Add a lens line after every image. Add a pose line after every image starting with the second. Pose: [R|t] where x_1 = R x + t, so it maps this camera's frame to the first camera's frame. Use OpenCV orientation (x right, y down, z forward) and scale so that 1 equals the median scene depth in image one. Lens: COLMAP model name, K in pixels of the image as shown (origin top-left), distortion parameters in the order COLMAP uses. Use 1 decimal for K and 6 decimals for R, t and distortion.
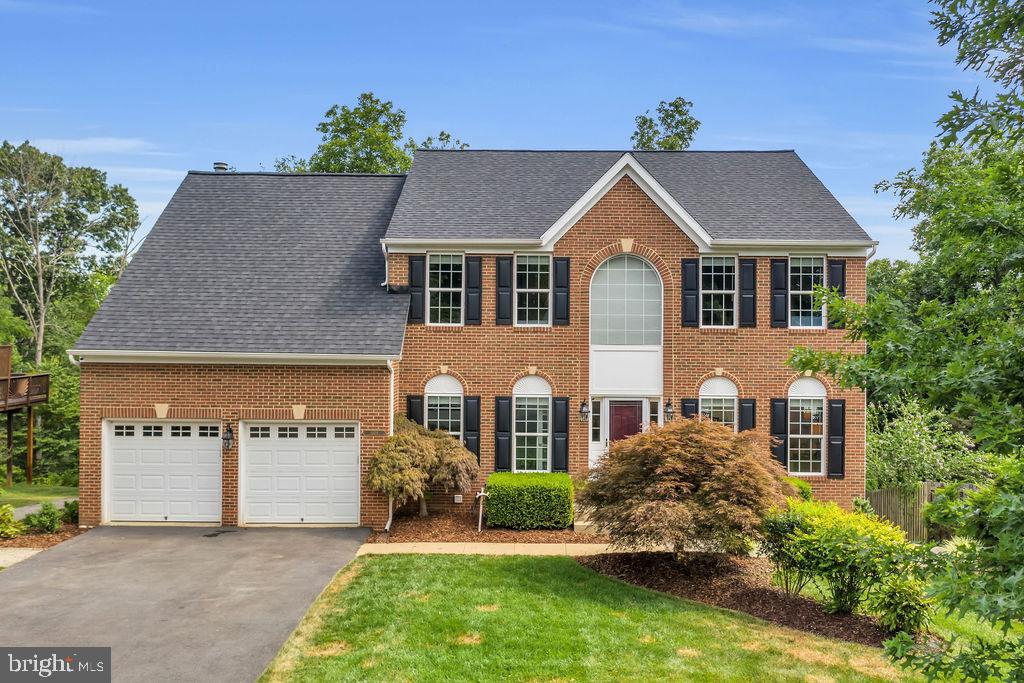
lens RADIAL K [[825.1, 0, 512.0], [0, 825.1, 341.5], [0, 0, 1]] dist [0.004088, 0.009359]
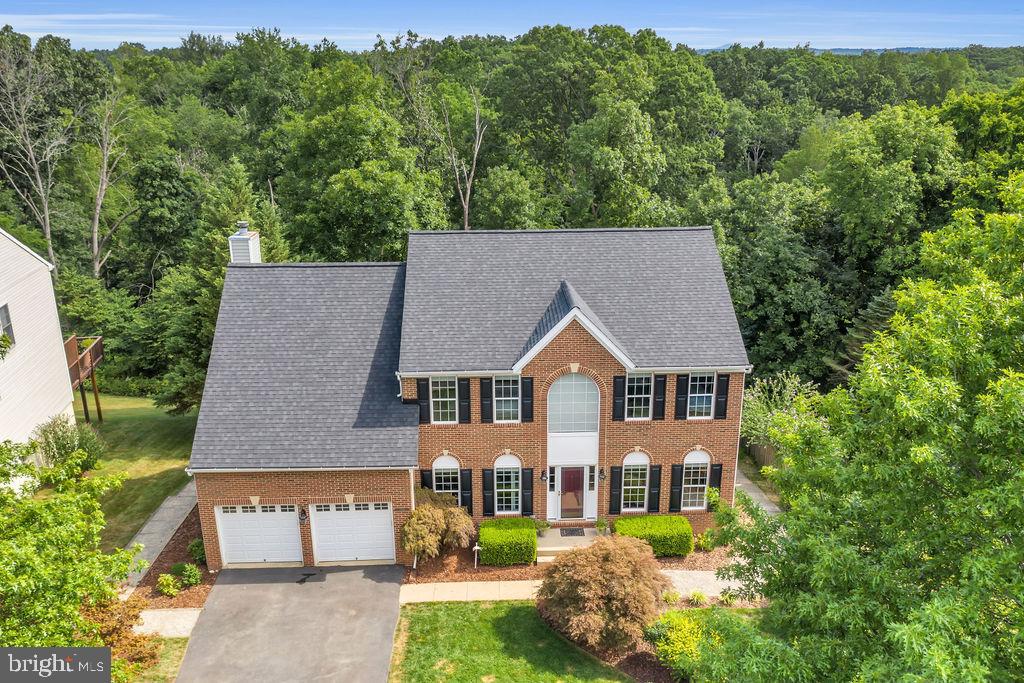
lens RADIAL K [[825.1, 0, 512.0], [0, 825.1, 341.5], [0, 0, 1]] dist [0.004088, 0.009359]
pose [[0.998942, -0.027470, 0.036873, -0.015155], [0.013680, 0.943170, 0.332028, -0.618924], [-0.043898, -0.331172, 0.942549, -0.284330]]
